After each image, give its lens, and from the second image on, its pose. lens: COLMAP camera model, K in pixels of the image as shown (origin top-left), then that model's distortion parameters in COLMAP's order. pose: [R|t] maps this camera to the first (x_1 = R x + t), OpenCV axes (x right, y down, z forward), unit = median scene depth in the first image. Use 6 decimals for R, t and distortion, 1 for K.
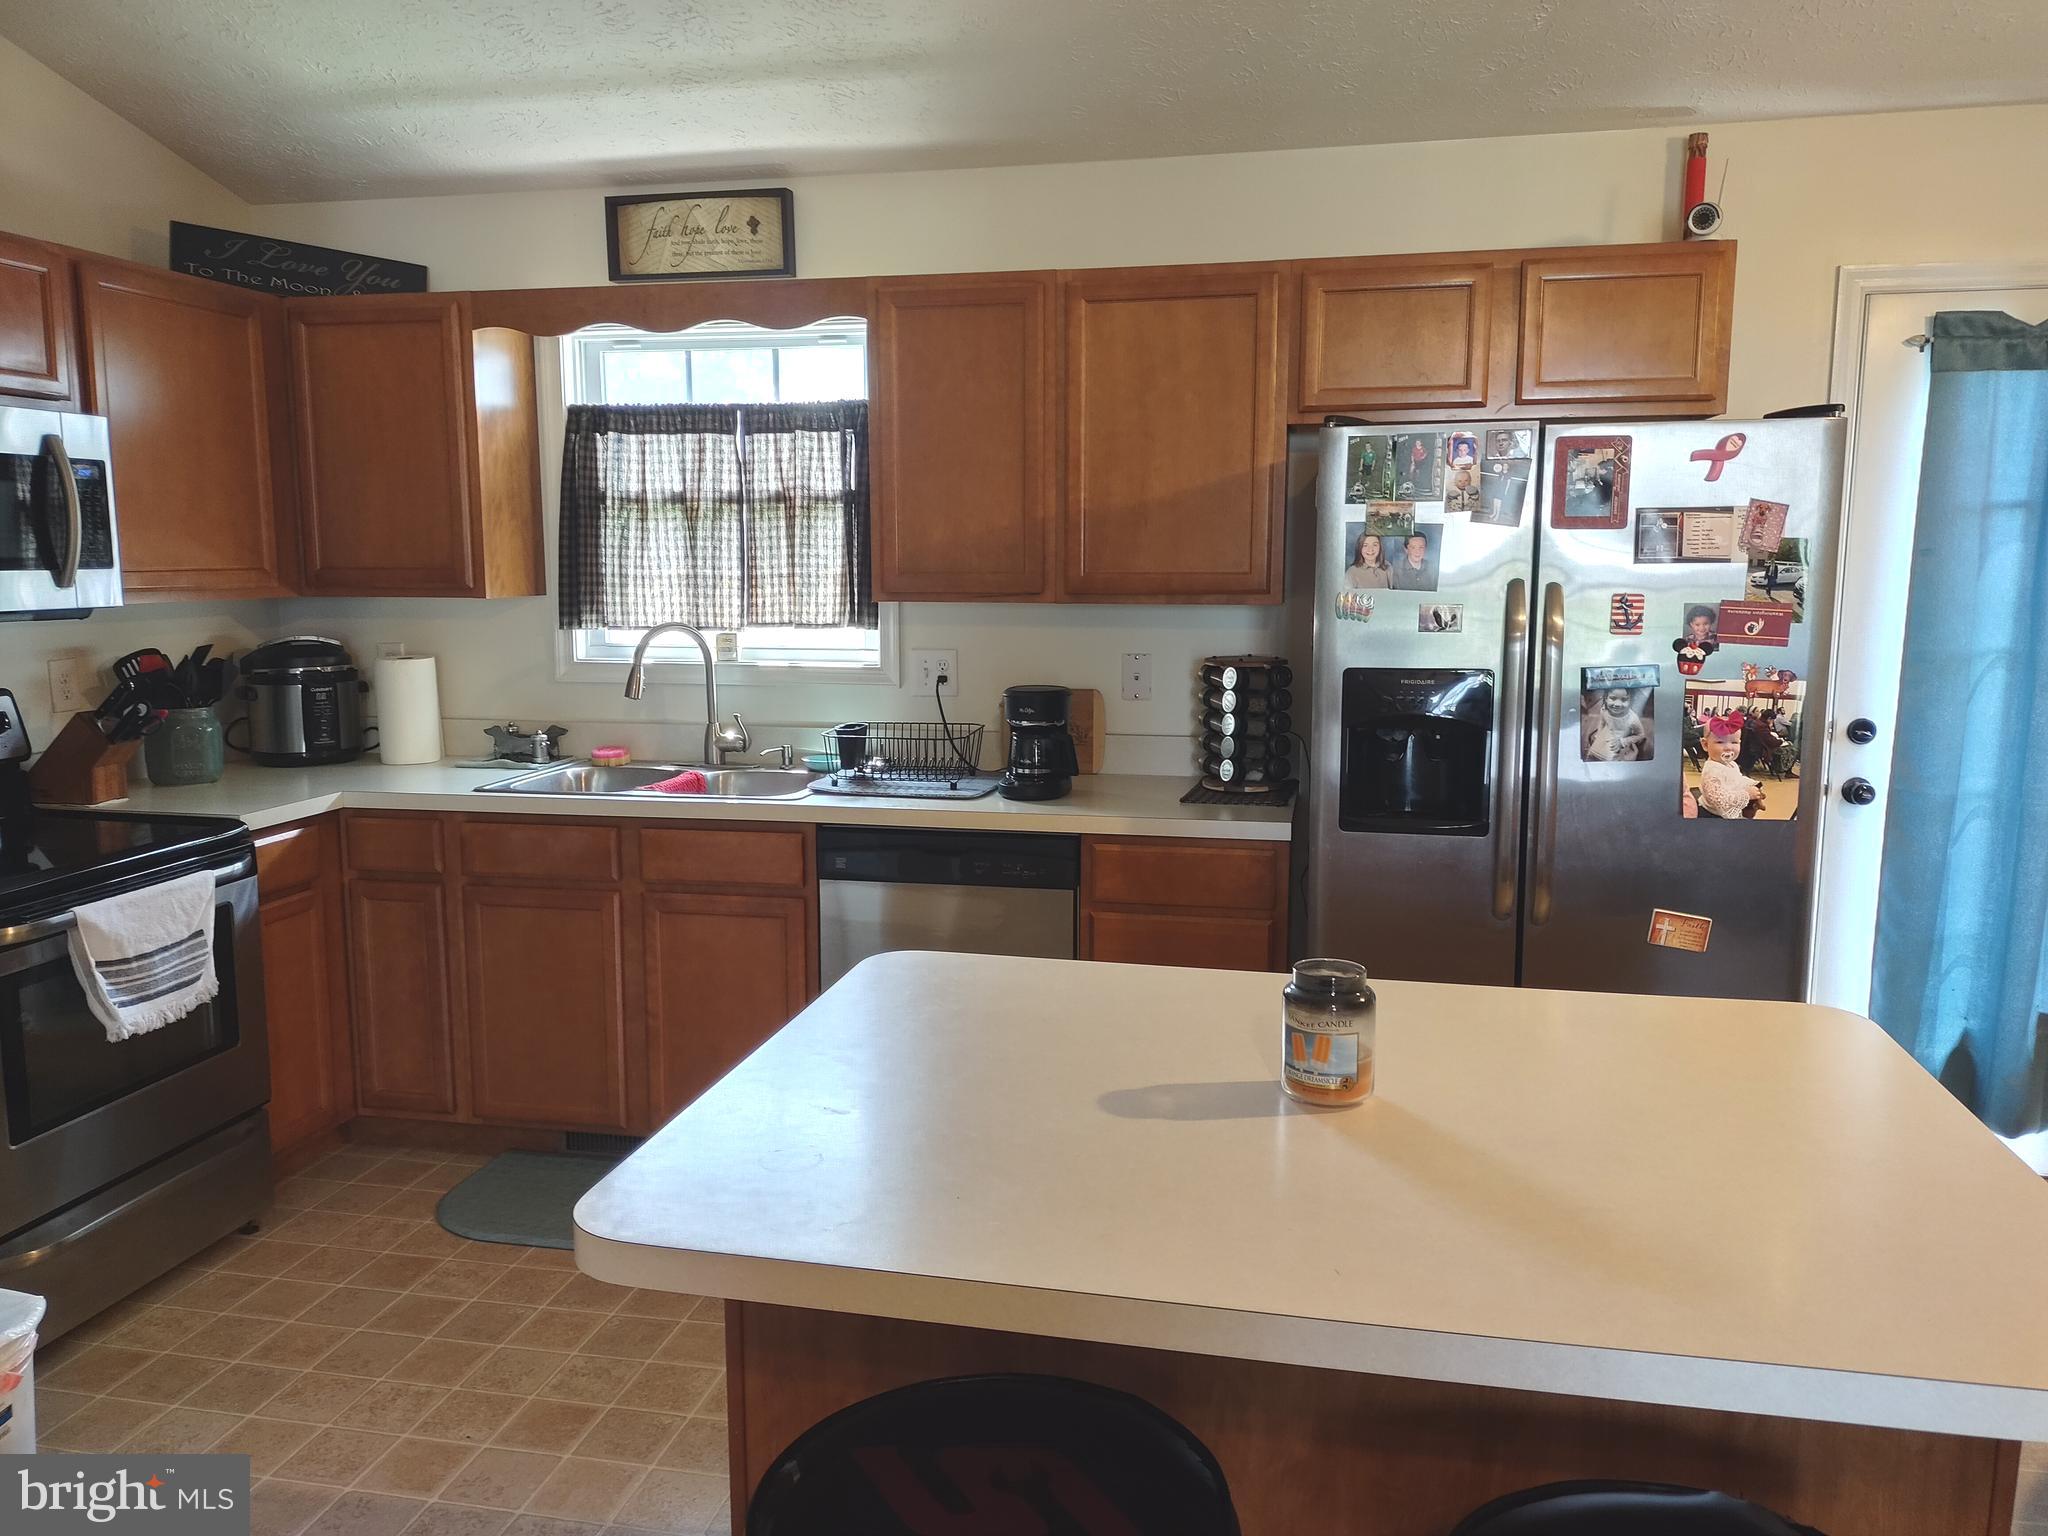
lens RADIAL K [[1516.0, 0, 1019.8], [0, 1516.0, 762.5], [0, 0, 1]] dist [0.081133, -0.115781]
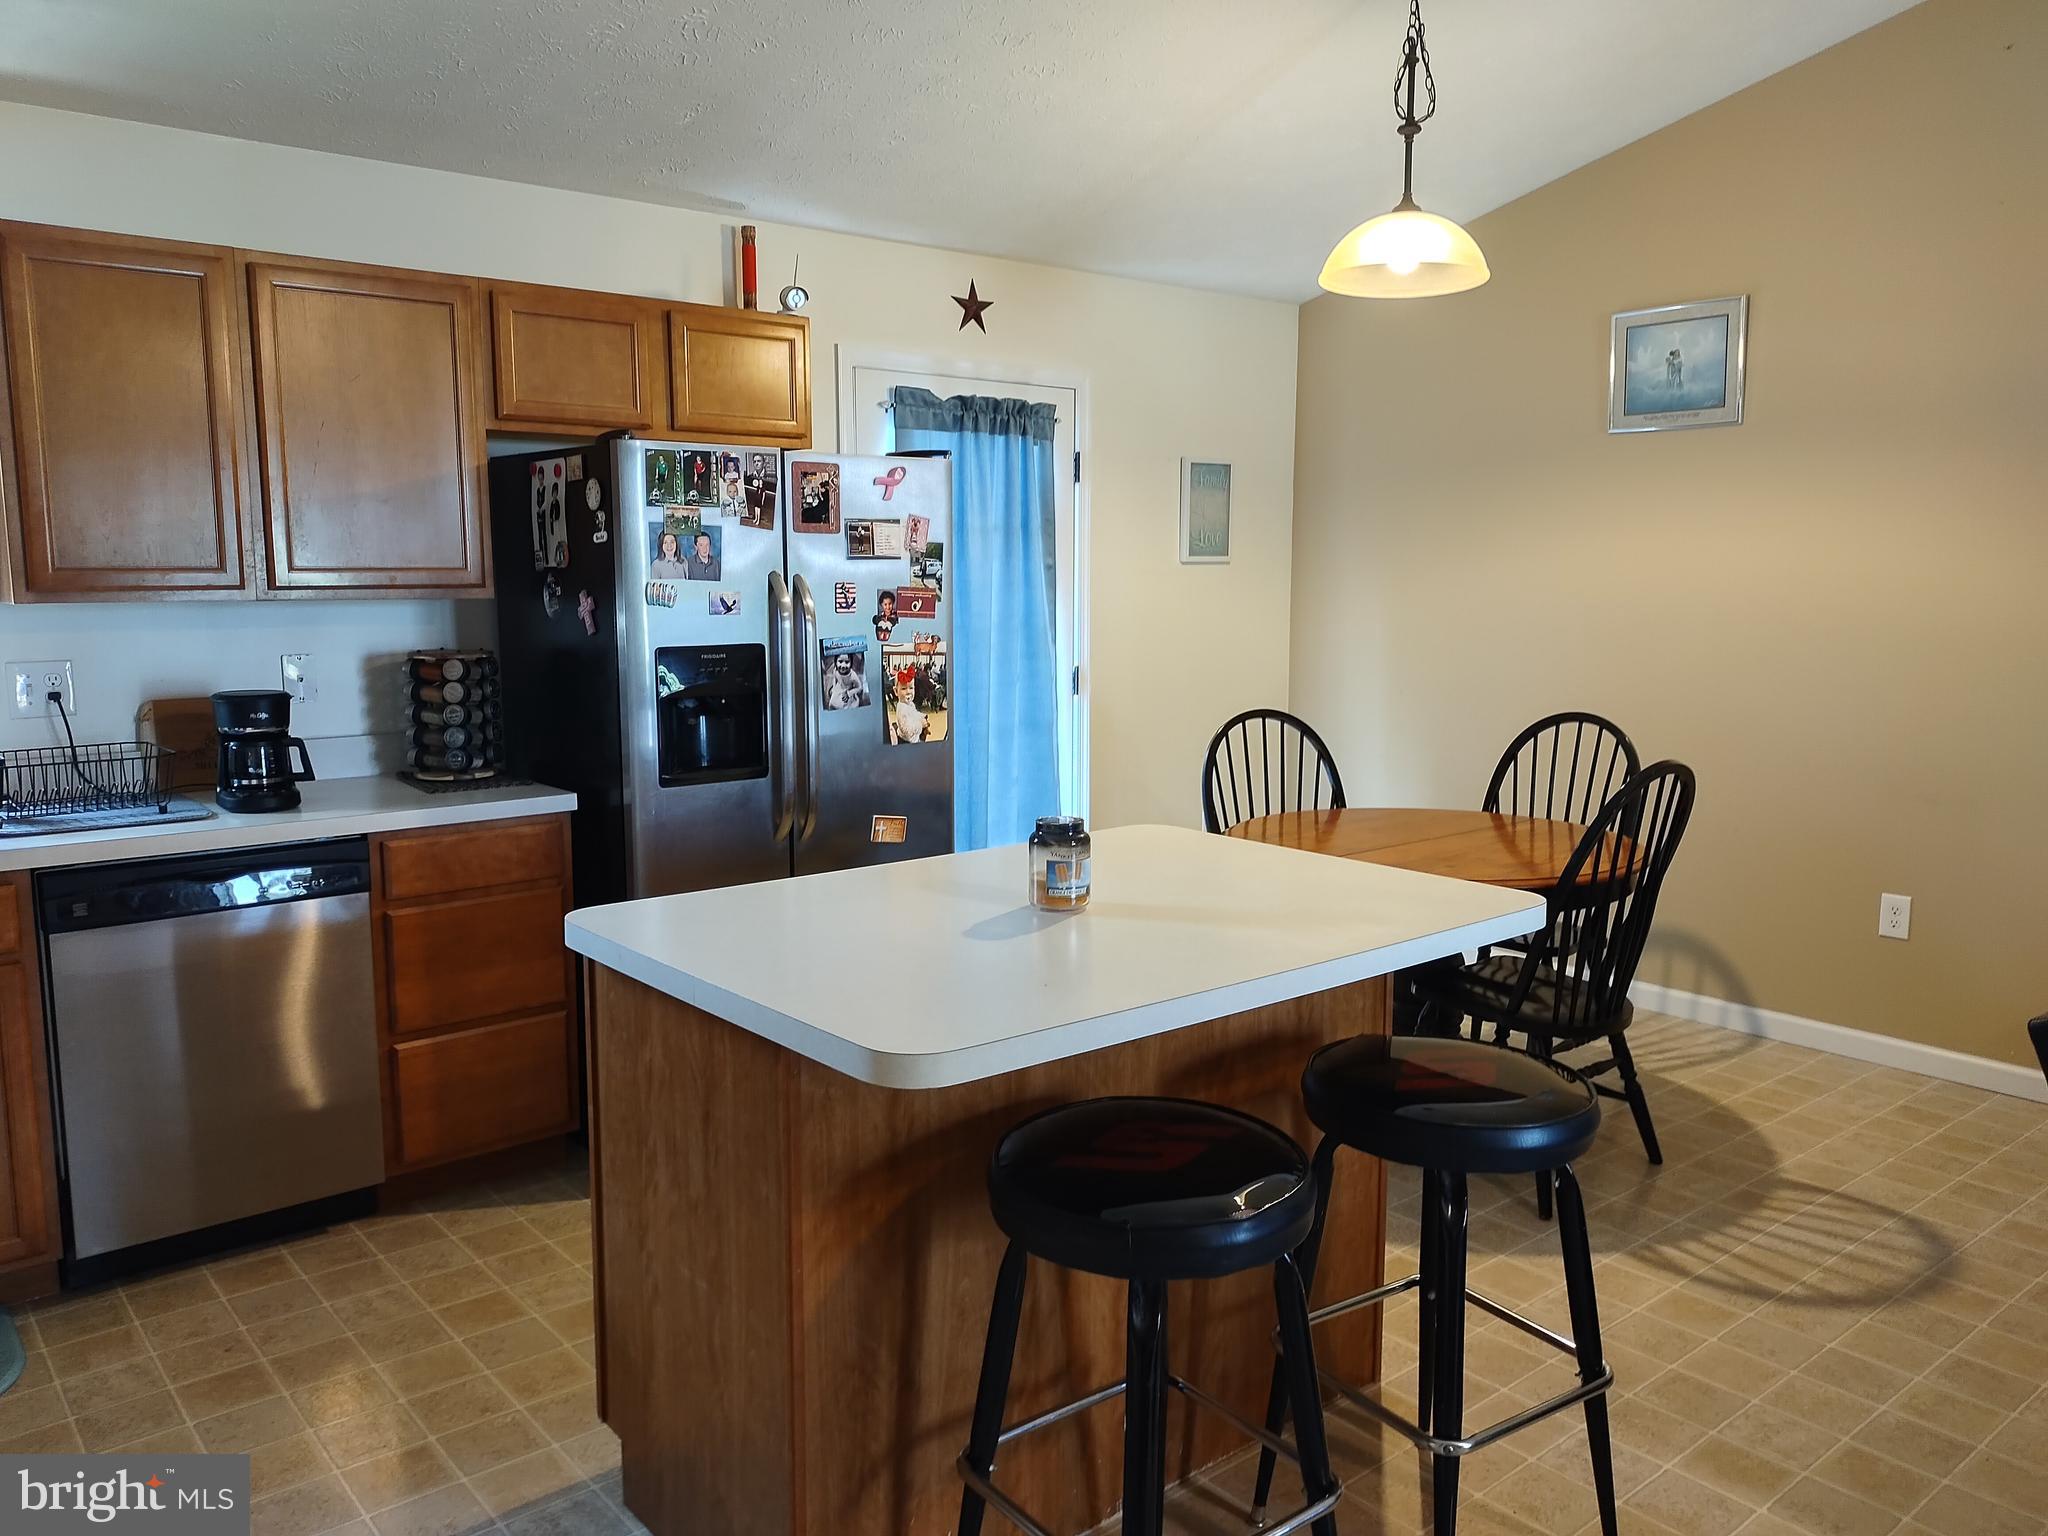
lens RADIAL K [[1516.0, 0, 1017.8], [0, 1516.0, 770.0], [0, 0, 1]] dist [0.081133, -0.115781]
pose [[0.619643, -0.104195, 0.777937, -0.464238], [0.109302, 0.992947, 0.045932, 0.006613], [-0.777236, 0.056568, 0.626662, 0.052063]]
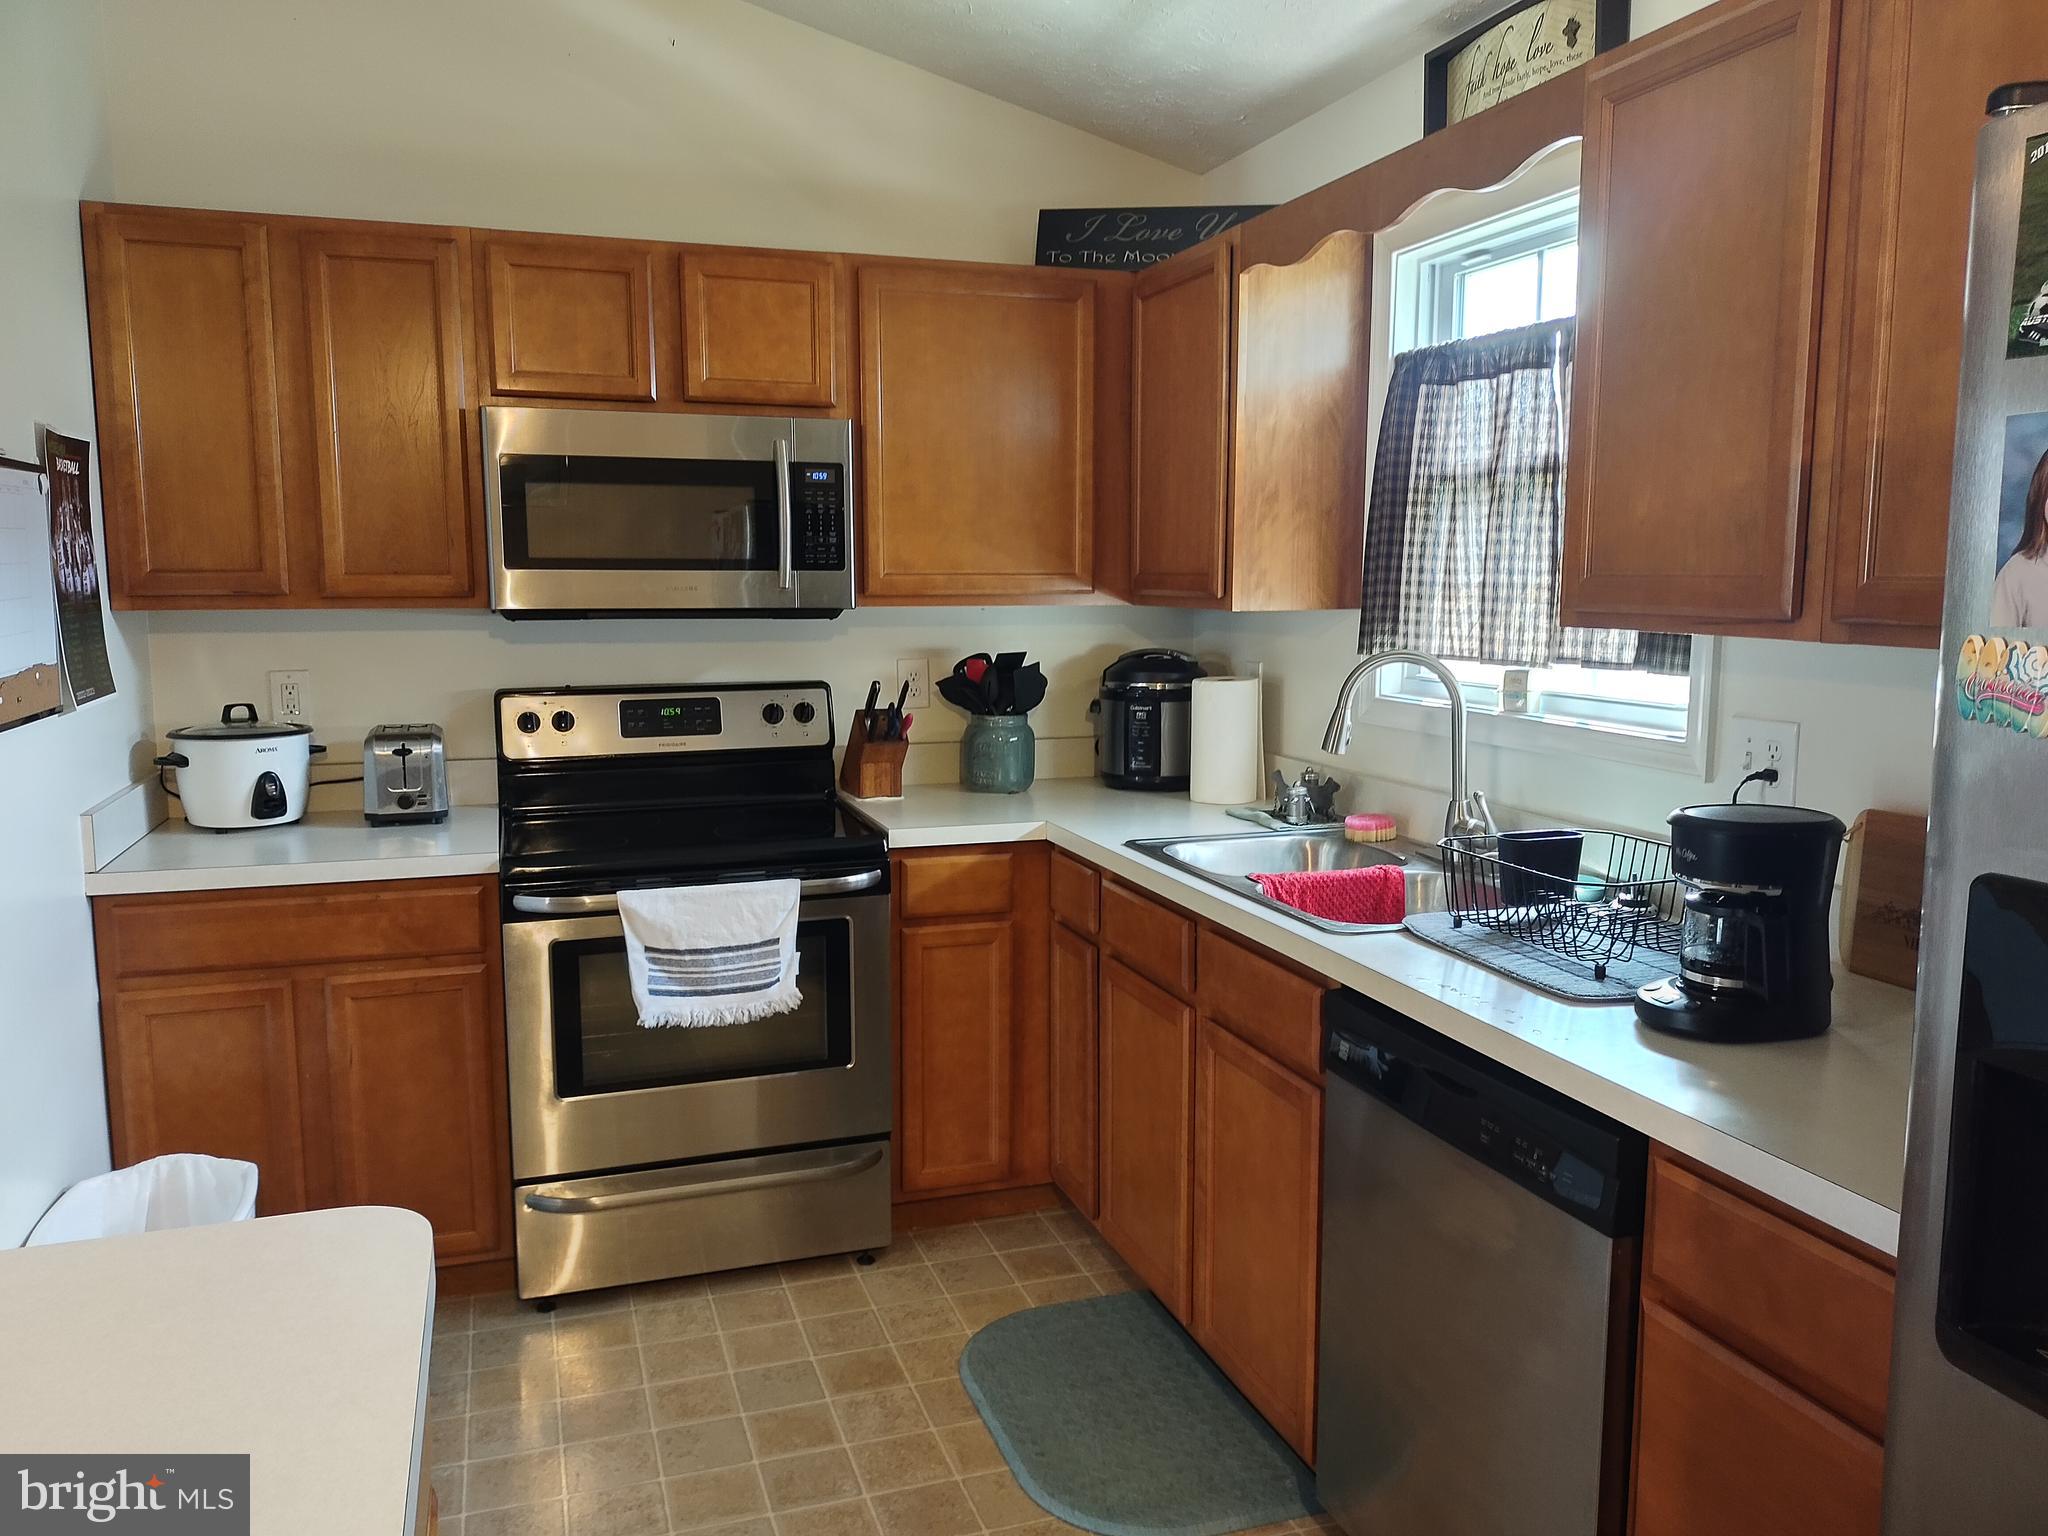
lens RADIAL K [[1516.0, 0, 1017.8], [0, 1516.0, 768.2], [0, 0, 1]] dist [0.081133, -0.115781]
pose [[0.504622, 0.113019, -0.855911, 0.334752], [-0.119414, 0.991002, 0.060454, -0.069713], [0.855042, 0.071702, 0.513577, 0.579059]]
